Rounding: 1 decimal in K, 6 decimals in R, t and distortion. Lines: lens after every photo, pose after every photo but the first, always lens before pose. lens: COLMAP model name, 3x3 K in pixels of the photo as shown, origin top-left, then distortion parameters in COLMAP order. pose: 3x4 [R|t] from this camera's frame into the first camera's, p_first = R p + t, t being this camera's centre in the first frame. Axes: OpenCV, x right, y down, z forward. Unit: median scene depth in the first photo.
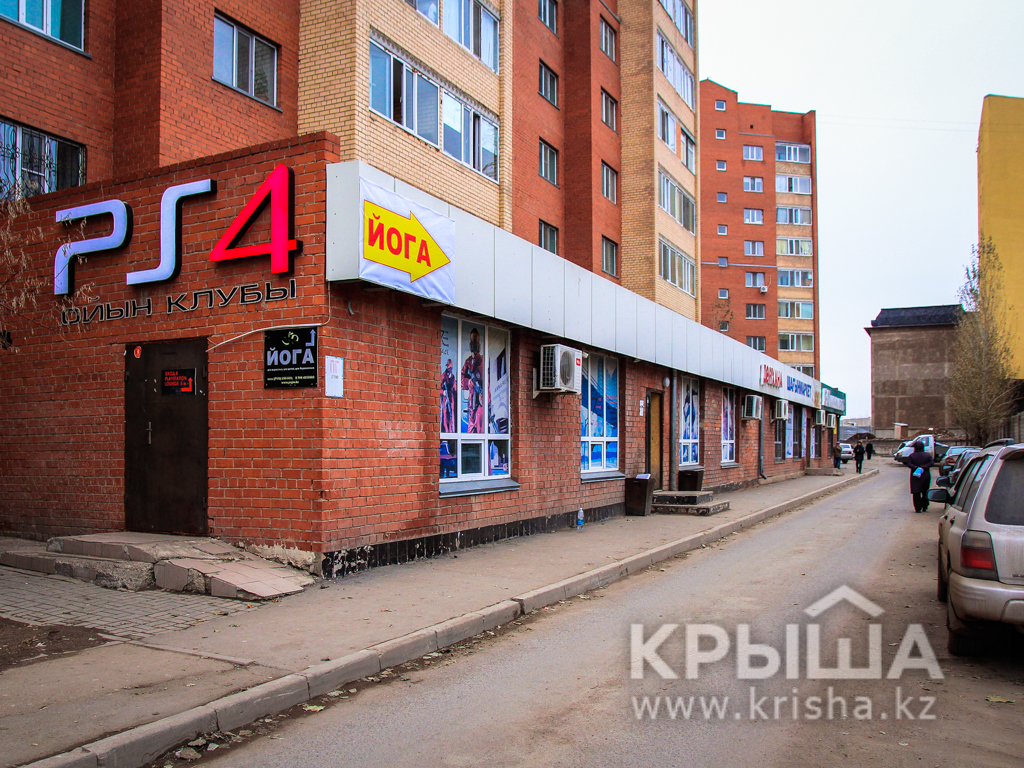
lens RADIAL K [[969.5, 0, 512.3], [0, 969.5, 386.3], [0, 0, 1]] dist [-0.000454, 0.000000]
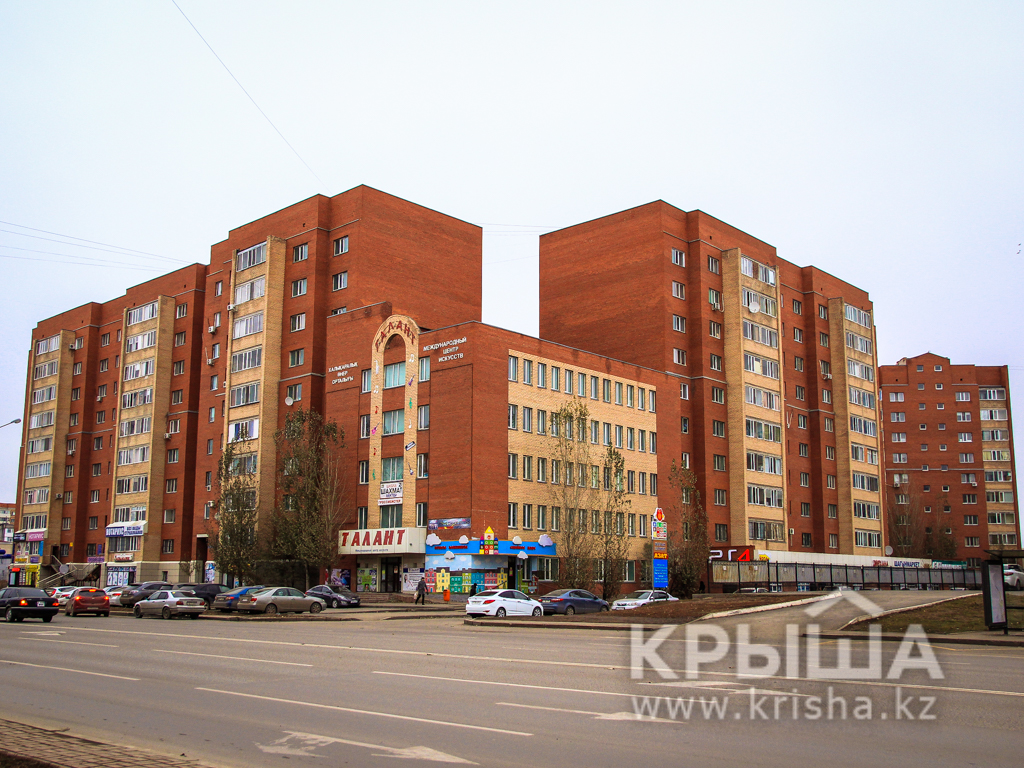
lens RADIAL K [[1029.0, 0, 522.9], [0, 1029.0, 389.8], [0, 0, 1]] dist [0.002576, 0.000000]
pose [[0.956155, -0.043987, -0.289540, 0.050994], [0.008153, 0.992271, -0.123823, -0.051723], [0.292749, 0.116033, 0.949123, -0.783870]]
